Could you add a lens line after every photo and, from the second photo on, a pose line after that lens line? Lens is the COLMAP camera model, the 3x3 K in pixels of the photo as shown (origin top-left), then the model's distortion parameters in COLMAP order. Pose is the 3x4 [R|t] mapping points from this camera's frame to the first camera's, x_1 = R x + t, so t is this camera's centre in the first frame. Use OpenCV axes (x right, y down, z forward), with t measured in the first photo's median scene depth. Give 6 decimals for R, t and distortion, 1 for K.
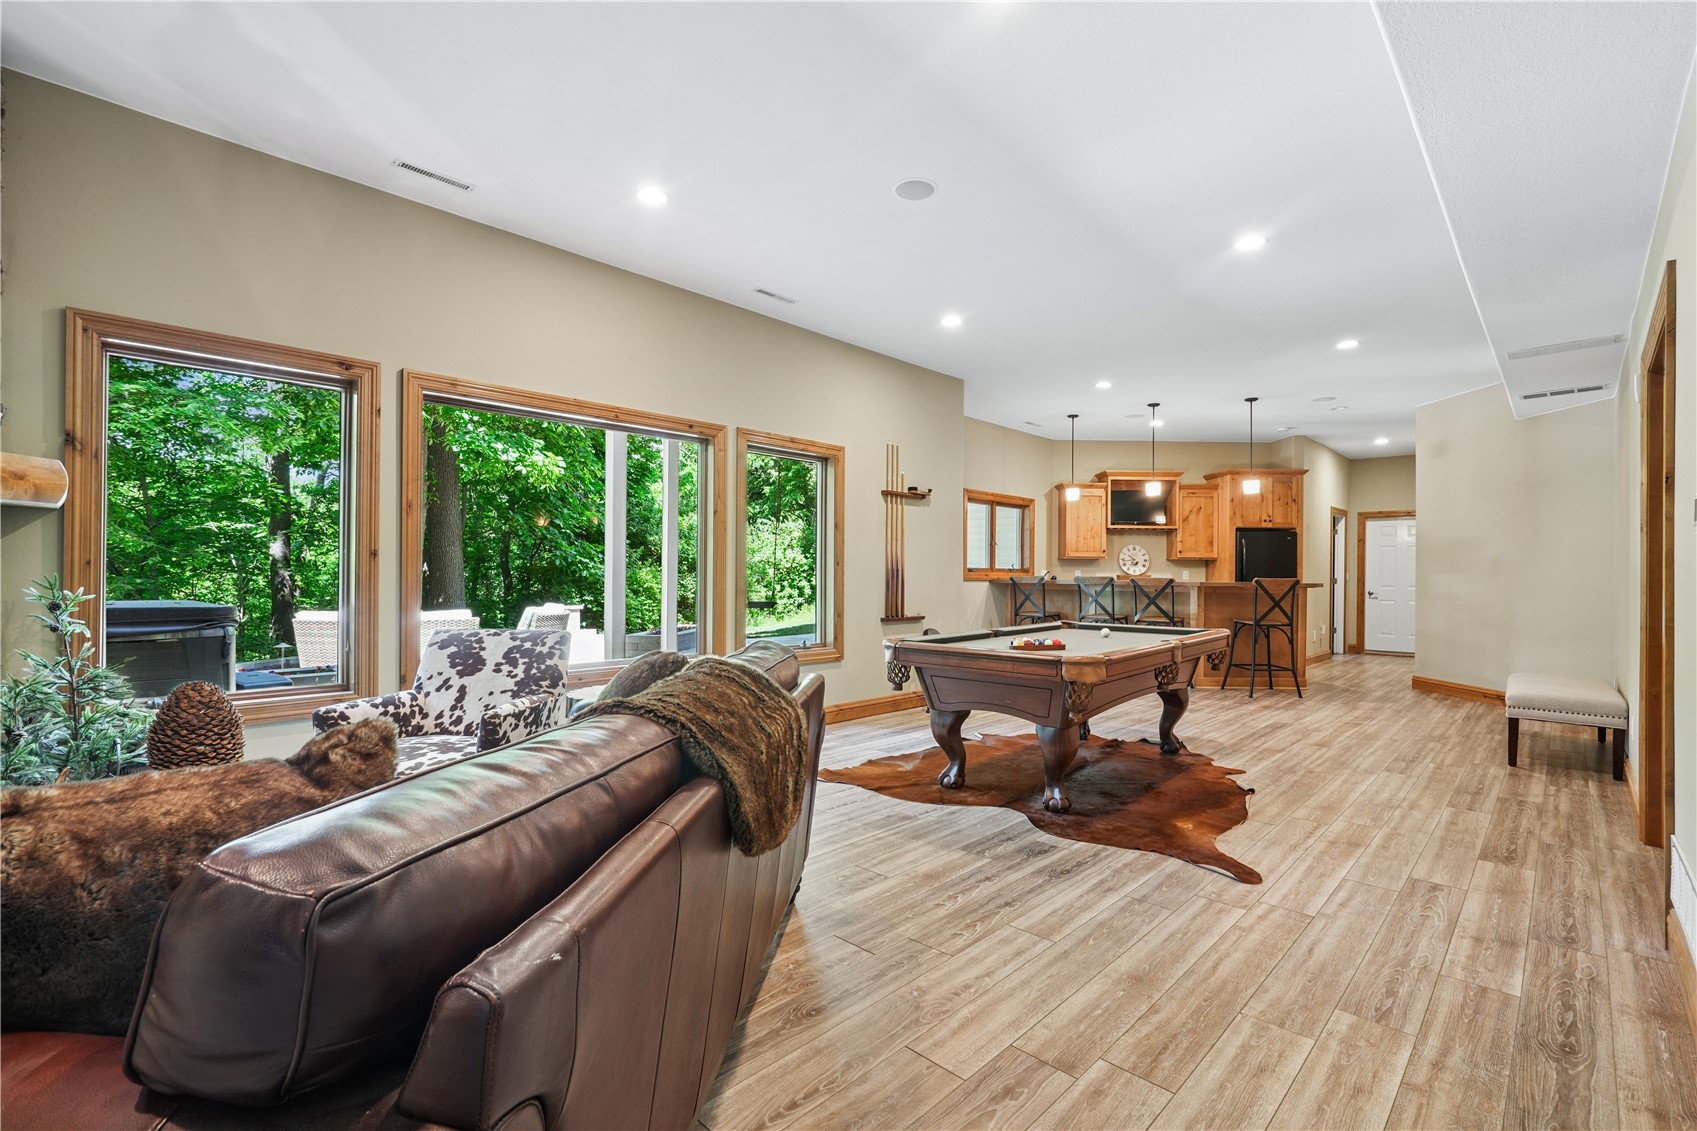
lens RADIAL K [[779.0, 0, 853.8], [0, 779.0, 574.2], [0, 0, 1]] dist [-0.003953, 0.001361]
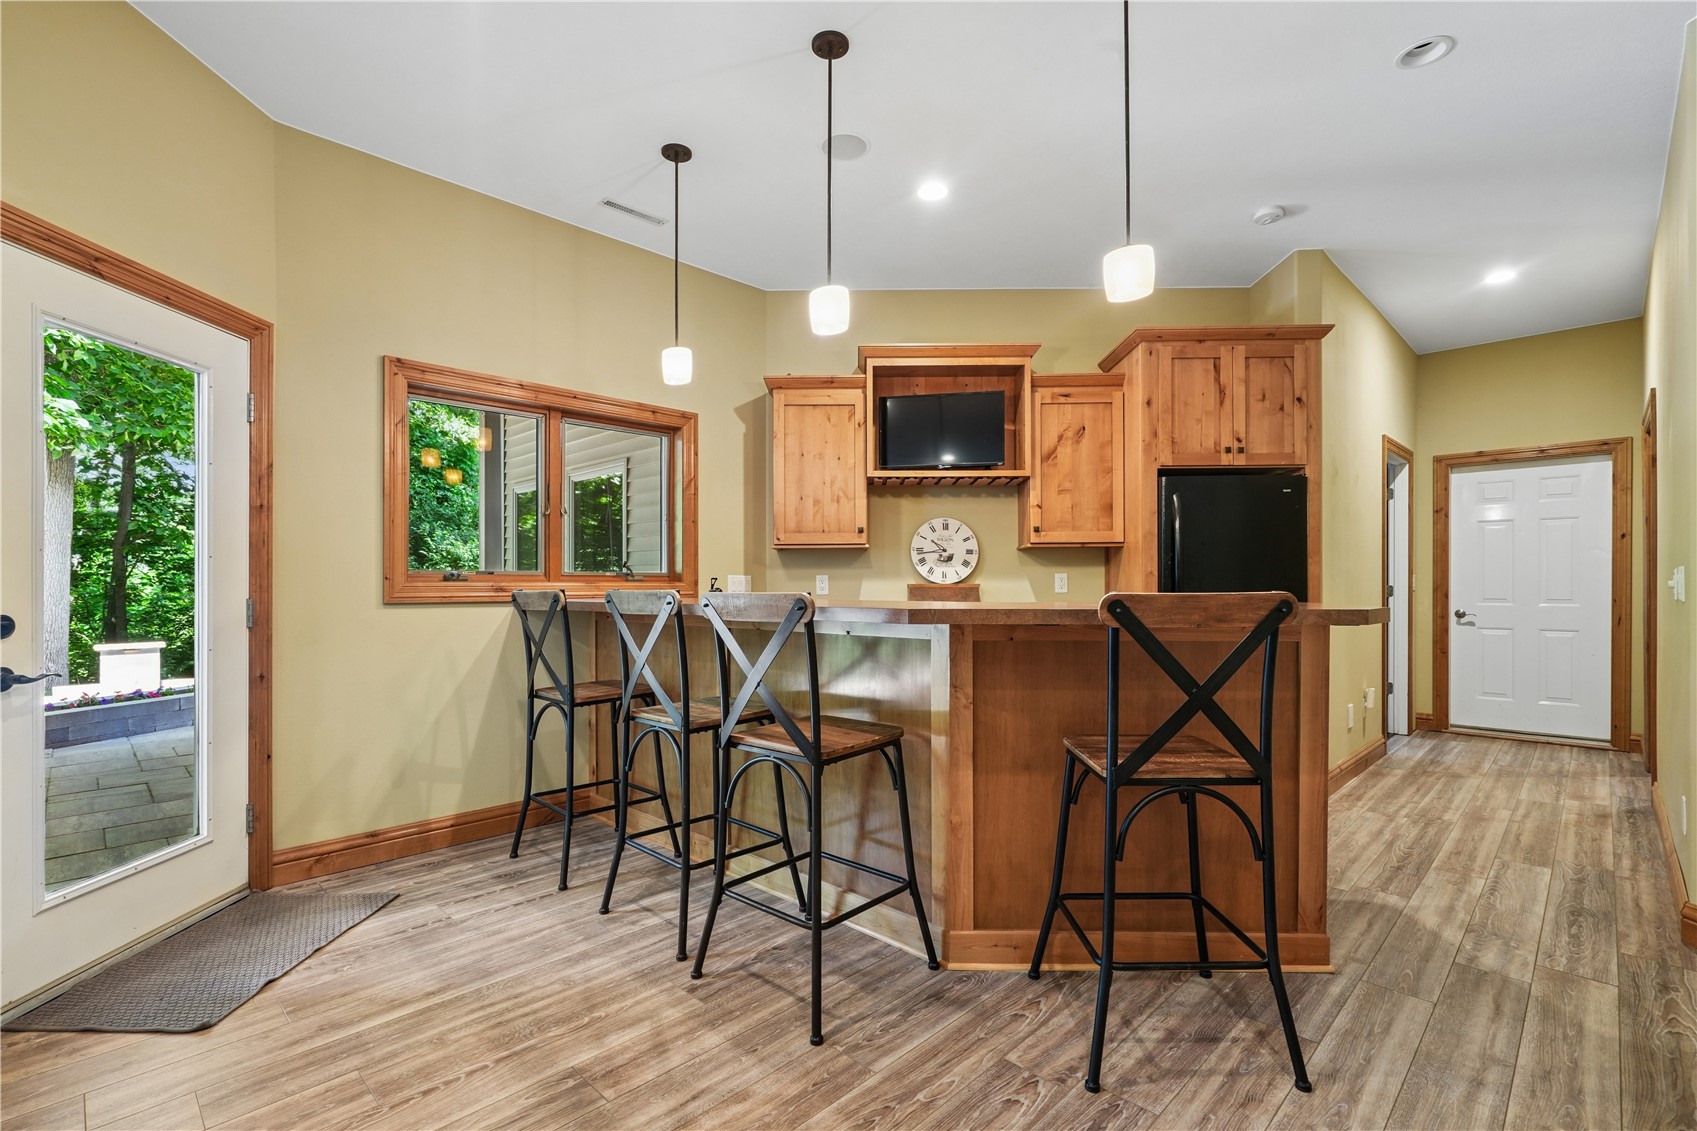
lens RADIAL K [[779.0, 0, 861.2], [0, 779.0, 587.9], [0, 0, 1]] dist [-0.003953, 0.001361]
pose [[0.999671, -0.011864, -0.022757, 0.427898], [0.011943, 0.999923, 0.003339, 0.001564], [0.022716, -0.003610, 0.999735, 0.727211]]
